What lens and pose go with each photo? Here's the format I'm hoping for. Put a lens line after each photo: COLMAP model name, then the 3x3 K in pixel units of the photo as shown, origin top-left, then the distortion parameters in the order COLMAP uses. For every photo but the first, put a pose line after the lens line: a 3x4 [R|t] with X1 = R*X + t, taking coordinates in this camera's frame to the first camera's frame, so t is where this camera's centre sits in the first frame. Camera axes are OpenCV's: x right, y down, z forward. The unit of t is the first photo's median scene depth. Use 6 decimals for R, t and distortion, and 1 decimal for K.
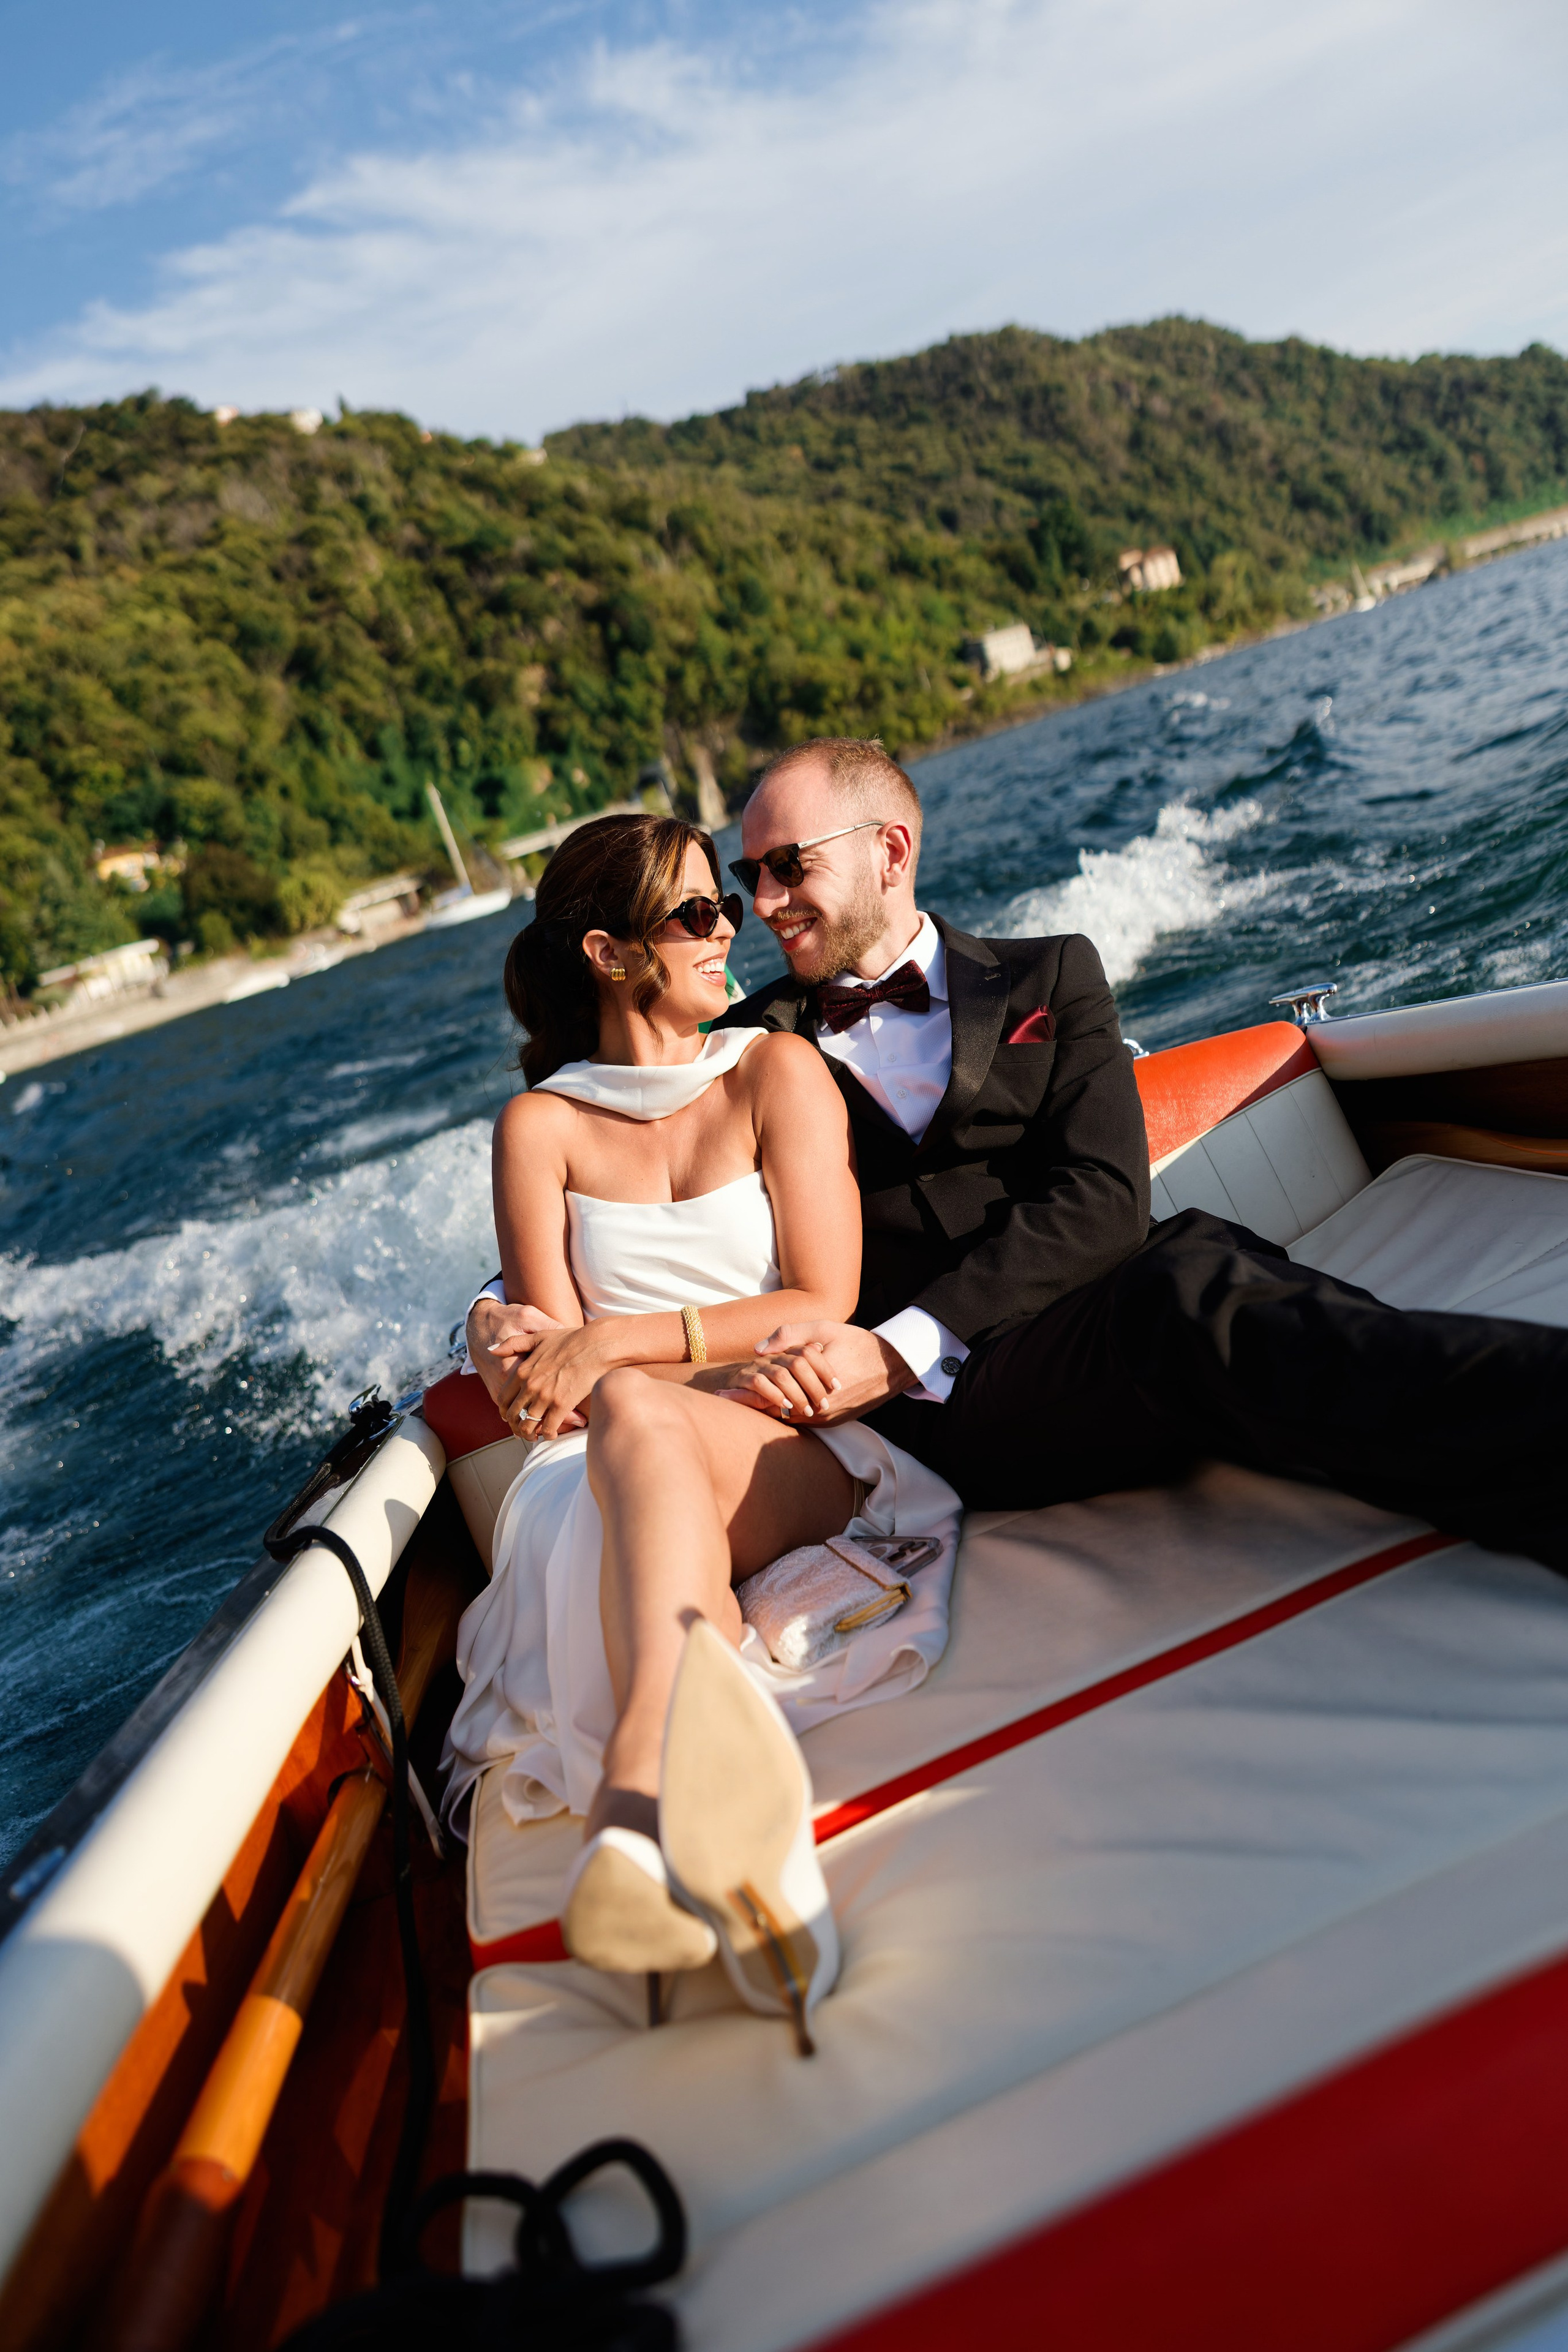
lens RADIAL K [[1718.1, 0, 775.6], [0, 1718.1, 1161.9], [0, 0, 1]] dist [0.016659, 0.008894]
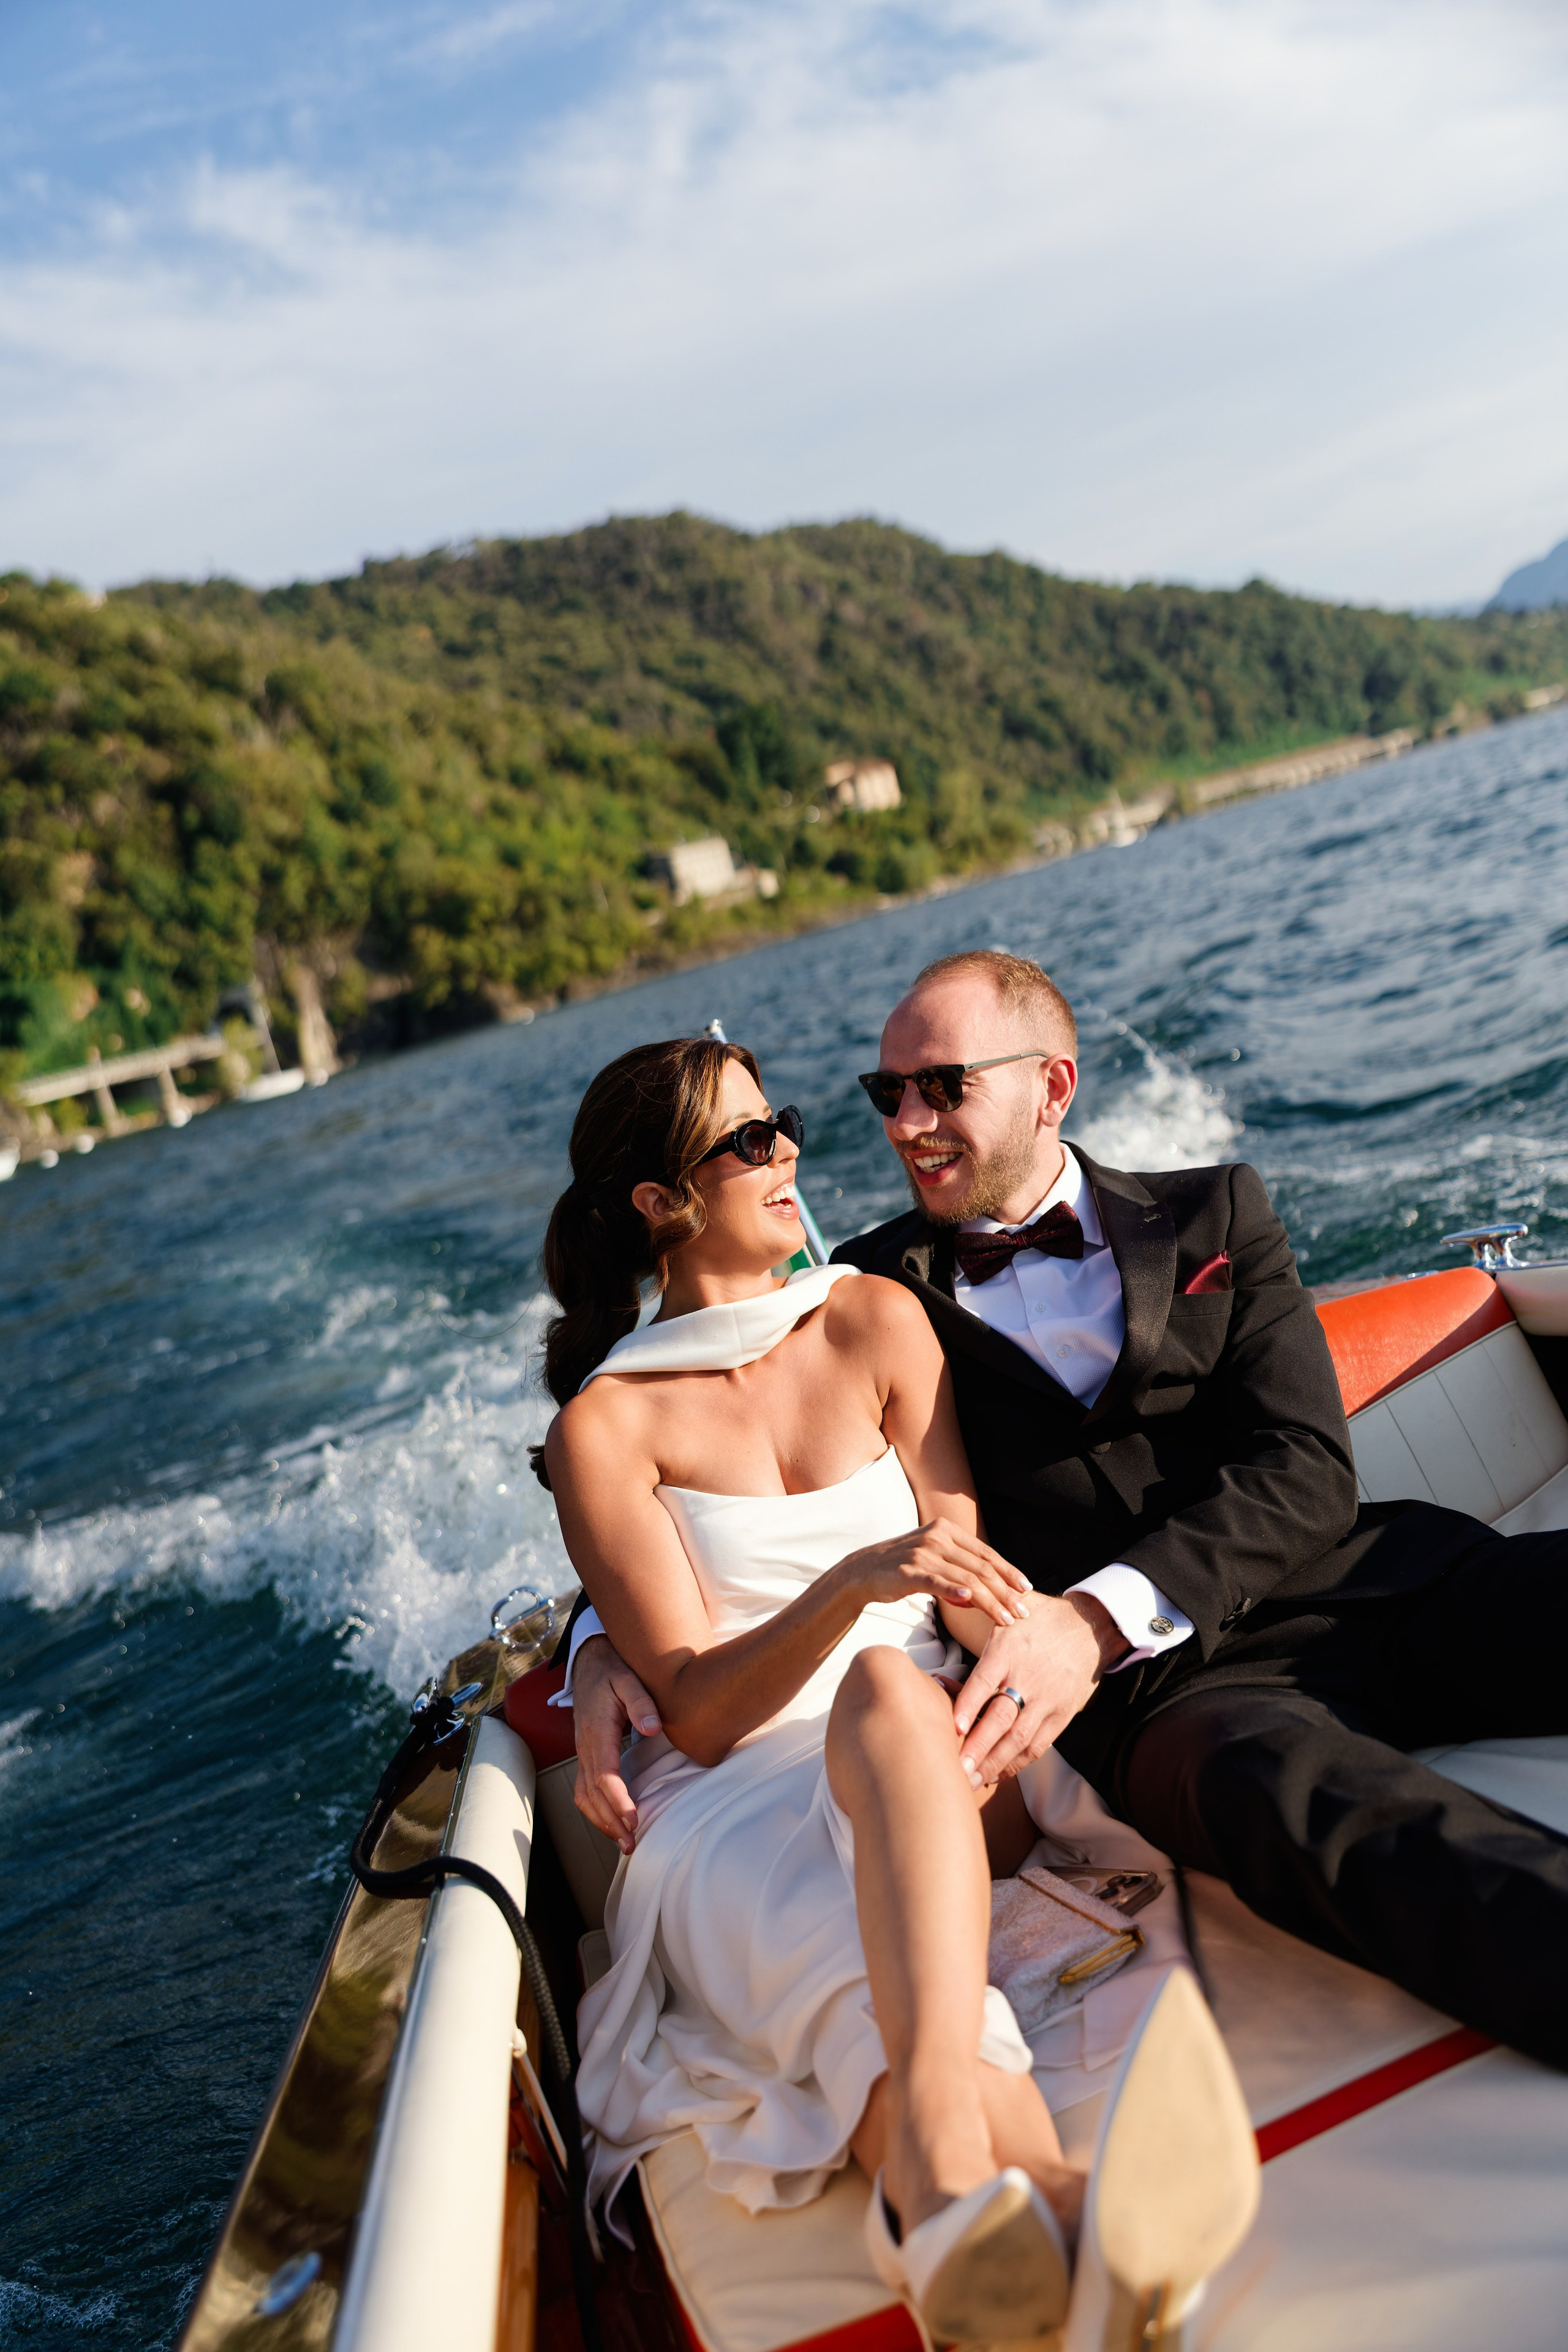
lens RADIAL K [[2024.1, 0, 717.8], [0, 2024.1, 1189.0], [0, 0, 1]] dist [0.018223, 0.016176]
pose [[0.985229, 0.021365, 0.169903, -0.011591], [0.002989, 0.989889, -0.141810, -0.016443], [-0.171215, 0.140224, 0.975204, 0.097552]]
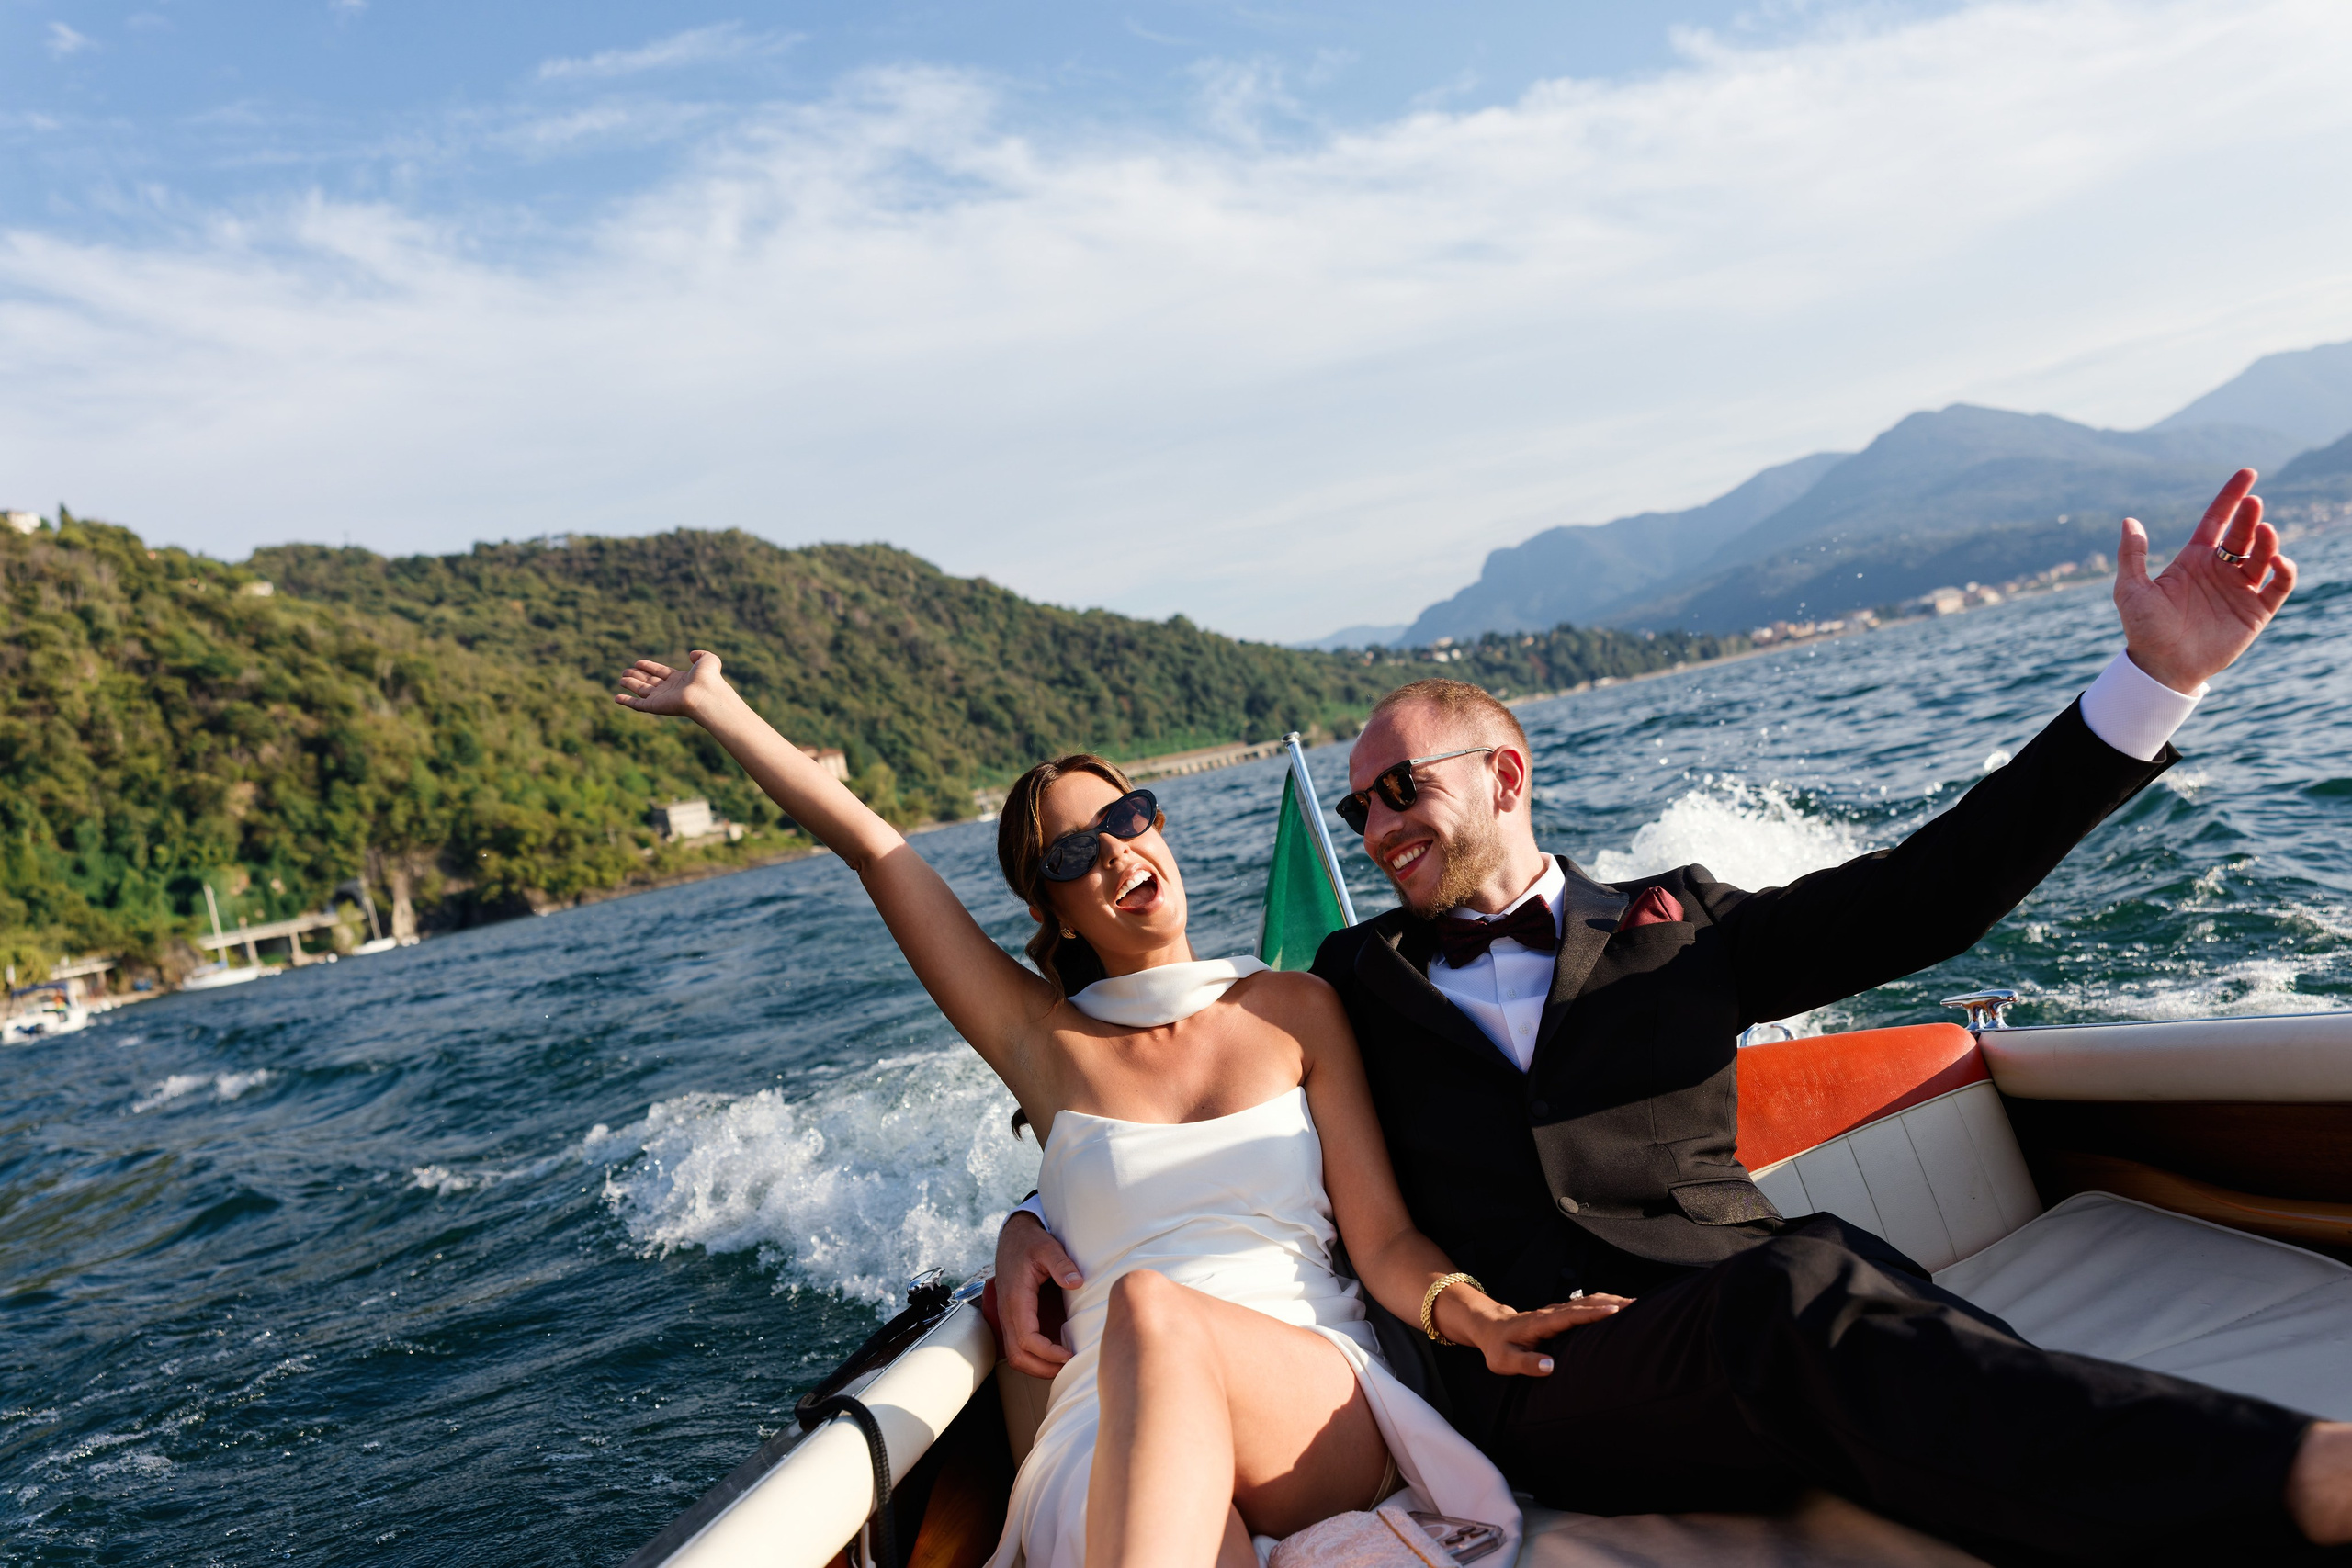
lens RADIAL K [[1876.8, 0, 1160.3], [0, 1876.8, 851.7], [0, 0, 1]] dist [-0.029690, -0.005811]
pose [[0.931251, 0.107508, 0.348156, -0.006534], [-0.011999, 0.964013, -0.265585, 0.045939], [-0.364180, 0.243149, 0.899028, -0.200456]]
